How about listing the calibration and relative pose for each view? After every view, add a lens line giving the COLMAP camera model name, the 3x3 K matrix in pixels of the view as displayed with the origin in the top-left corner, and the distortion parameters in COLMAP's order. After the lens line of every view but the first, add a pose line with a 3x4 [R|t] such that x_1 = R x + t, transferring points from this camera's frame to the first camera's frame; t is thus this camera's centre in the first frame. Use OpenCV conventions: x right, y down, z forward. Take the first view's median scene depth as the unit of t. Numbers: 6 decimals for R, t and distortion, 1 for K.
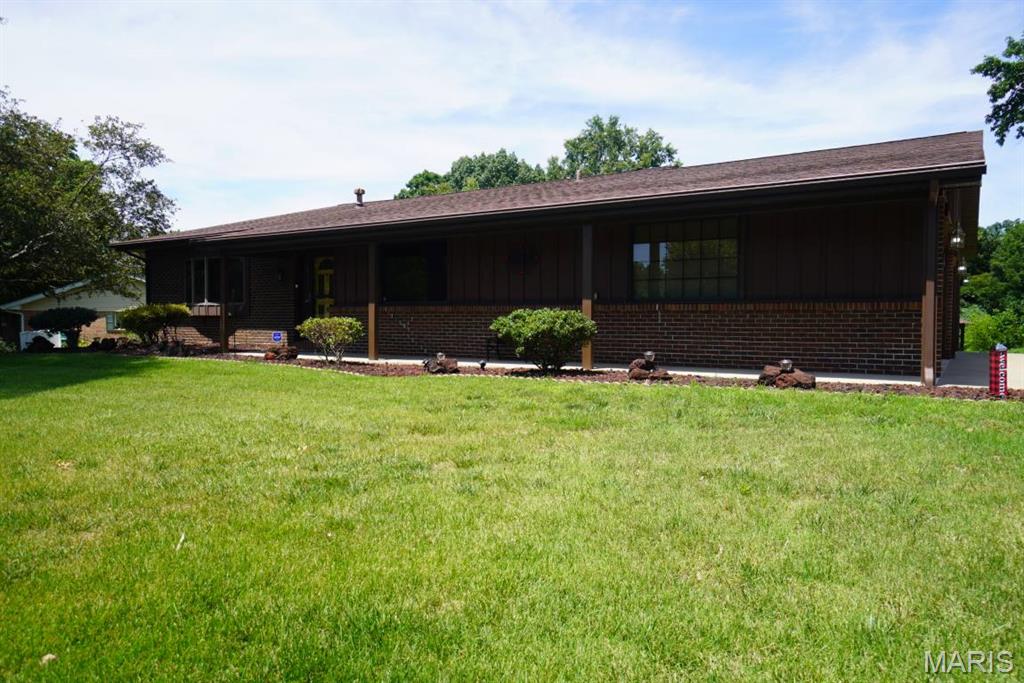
lens RADIAL K [[730.6, 0, 466.2], [0, 730.6, 340.4], [0, 0, 1]] dist [-0.000934, 0.000601]
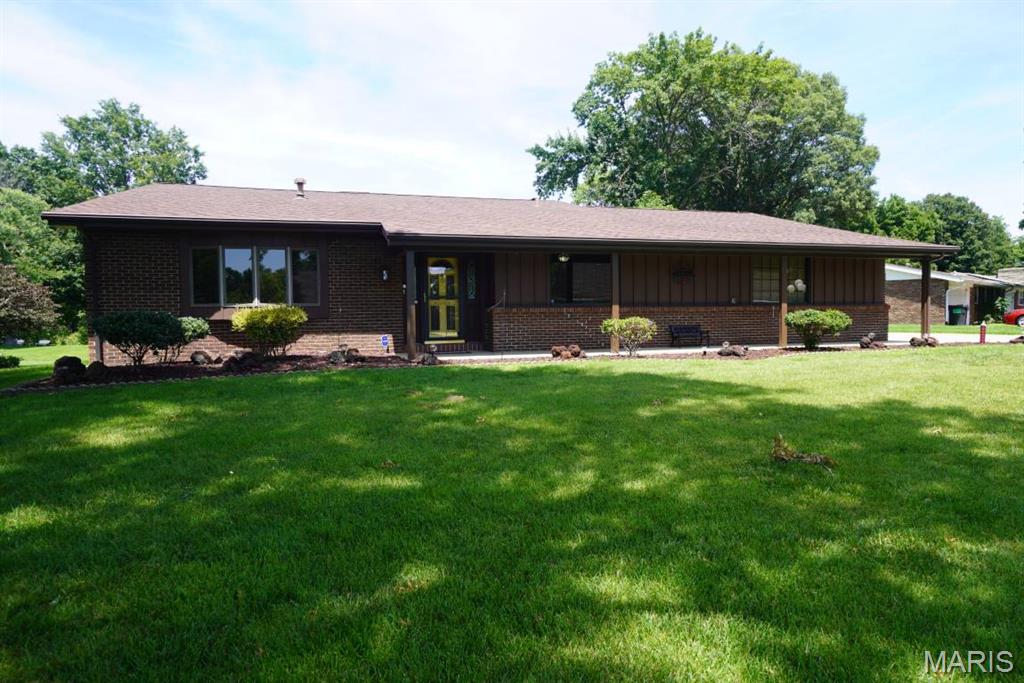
lens RADIAL K [[656.9, 0, 512.0], [0, 656.9, 341.5], [0, 0, 1]] dist [0.028396, 0.000774]
pose [[0.601421, -0.045489, 0.797636, -0.682579], [0.037783, 0.998880, 0.028477, -0.018341], [-0.798038, 0.013010, 0.602467, 0.315641]]
